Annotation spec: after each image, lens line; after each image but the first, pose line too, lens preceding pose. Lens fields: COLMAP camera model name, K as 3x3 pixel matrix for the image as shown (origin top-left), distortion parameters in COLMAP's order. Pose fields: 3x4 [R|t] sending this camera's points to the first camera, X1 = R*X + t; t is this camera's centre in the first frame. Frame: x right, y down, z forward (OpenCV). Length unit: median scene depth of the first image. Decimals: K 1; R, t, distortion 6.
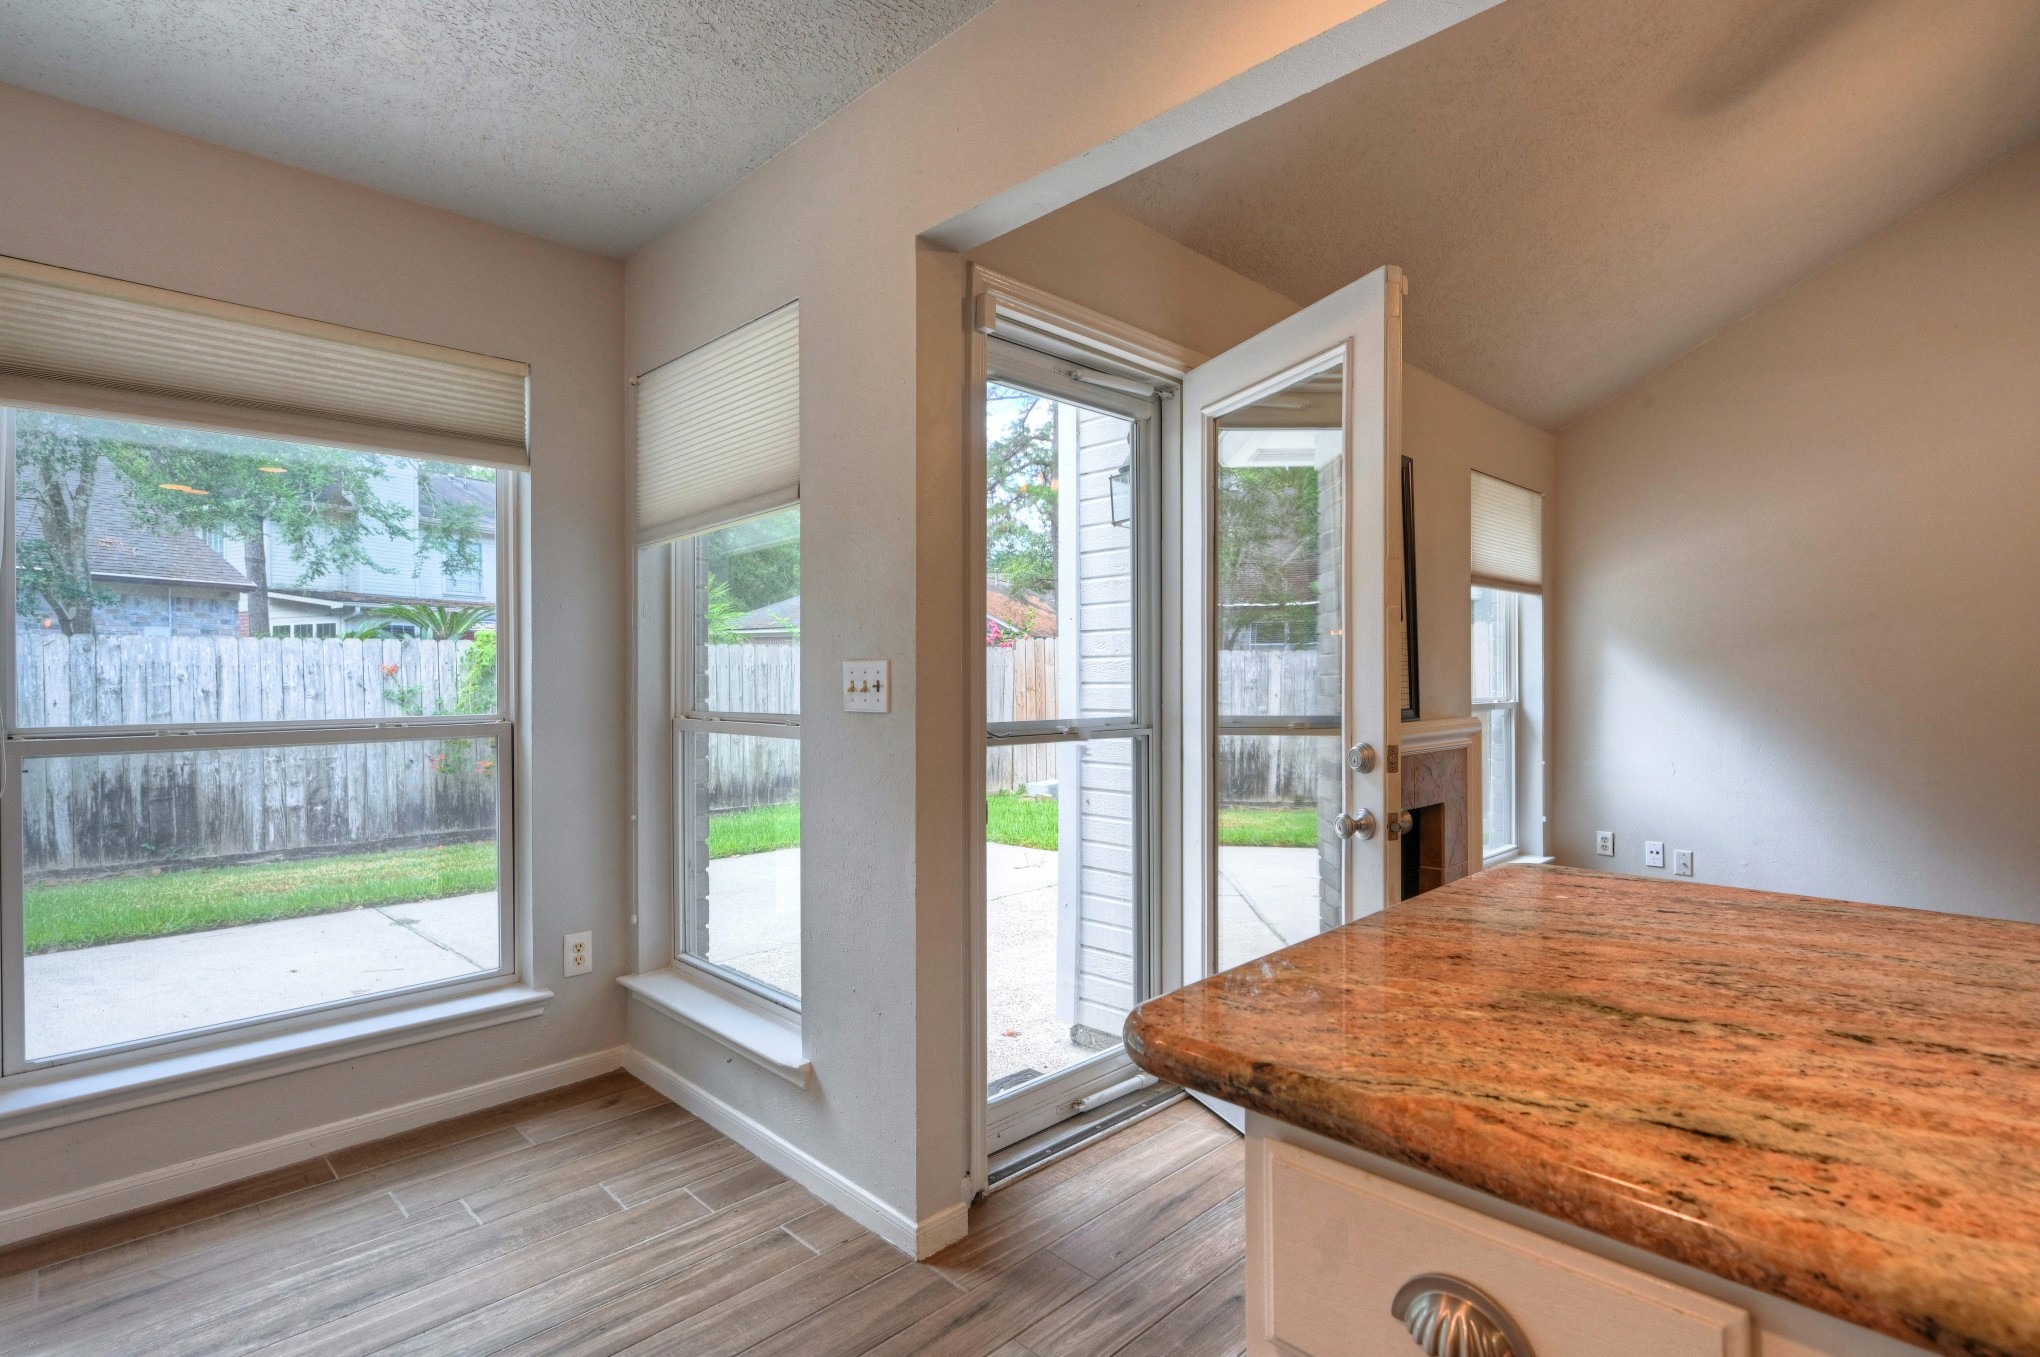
lens RADIAL K [[978.6, 0, 1001.1], [0, 978.6, 679.7], [0, 0, 1]] dist [-0.003286, 0.001647]
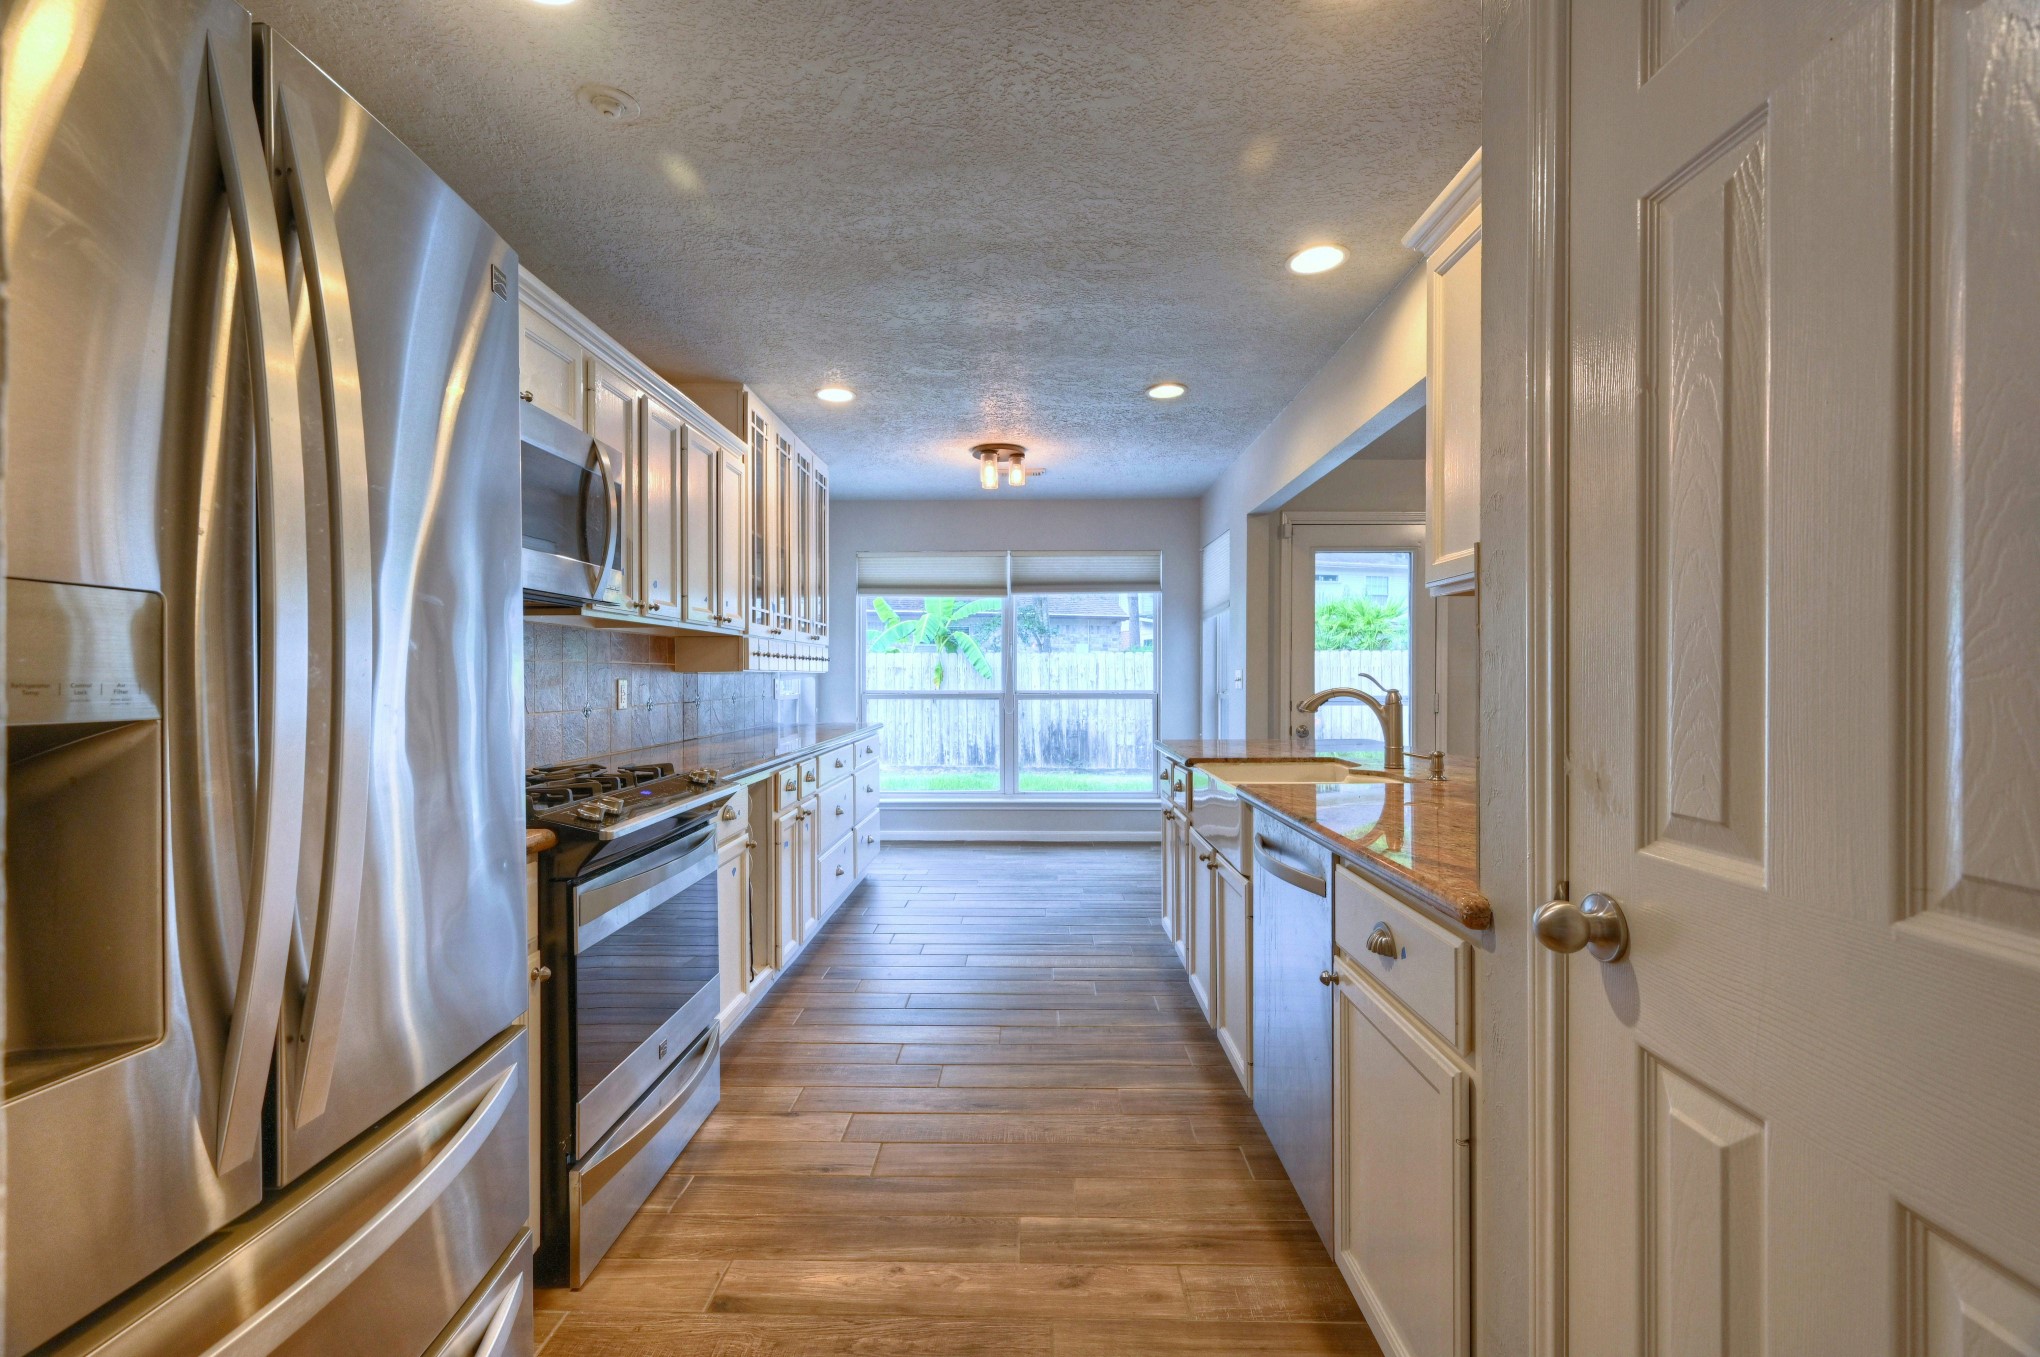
lens RADIAL K [[916.5, 0, 1029.8], [0, 916.5, 689.7], [0, 0, 1]] dist [-0.008598, 0.005392]
pose [[0.706767, 0.013429, -0.707319, 0.370536], [-0.002095, 0.999855, 0.016889, -0.001351], [0.707443, -0.010455, 0.706693, -0.354051]]
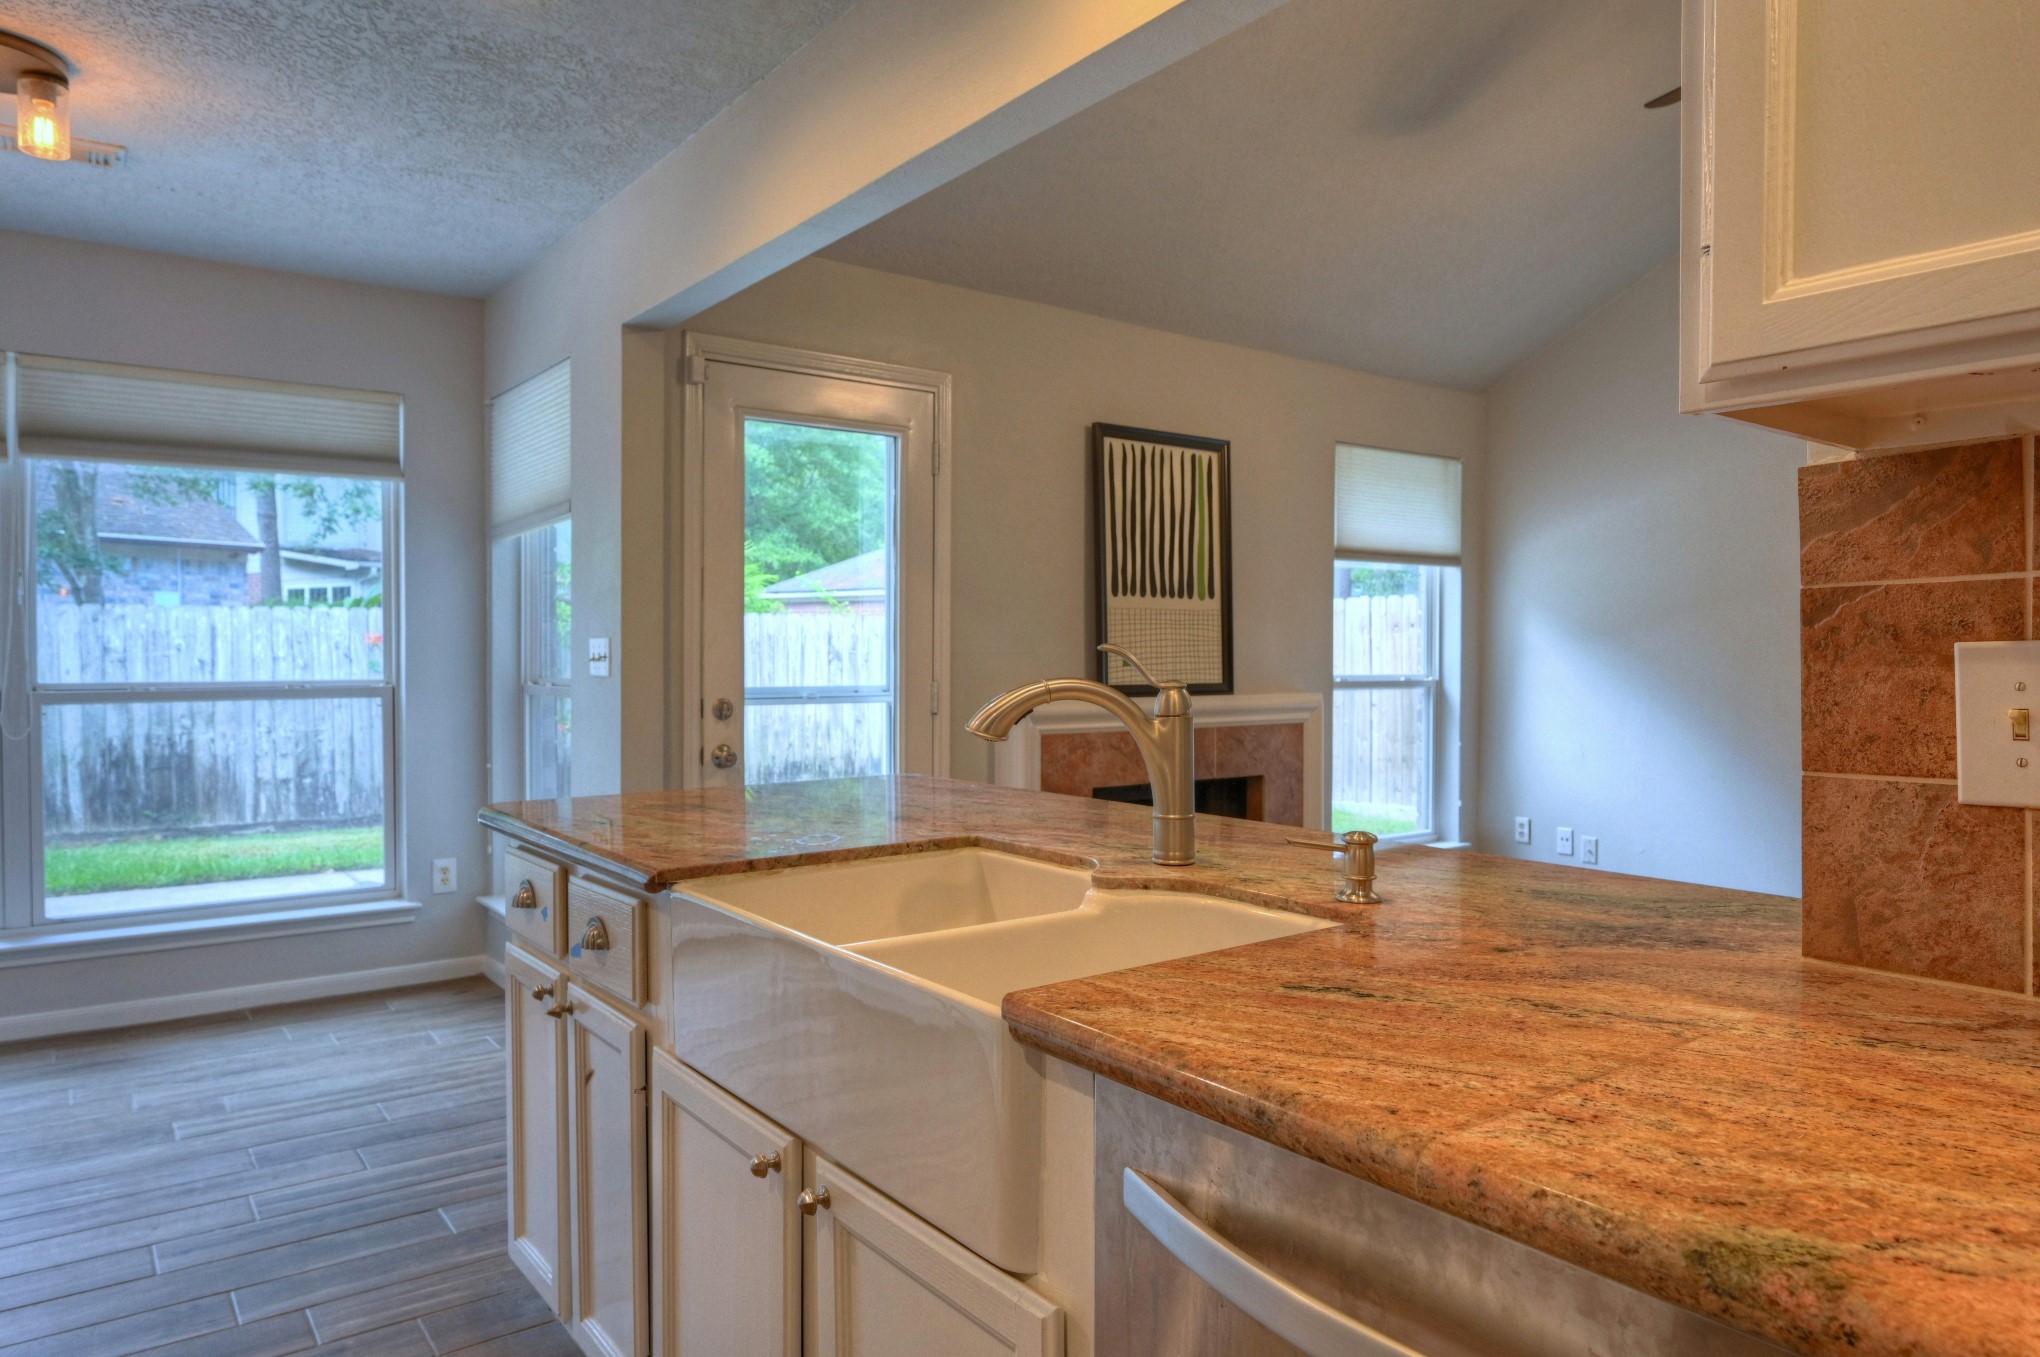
lens RADIAL K [[1299.0, 0, 1012.6], [0, 1299.0, 677.0], [0, 0, 1]] dist [0.000050, -0.002451]
pose [[0.989862, 0.007873, -0.141816, 0.202203], [-0.005345, 0.999820, 0.018199, -0.000279], [0.141934, -0.017257, 0.989726, -0.203564]]
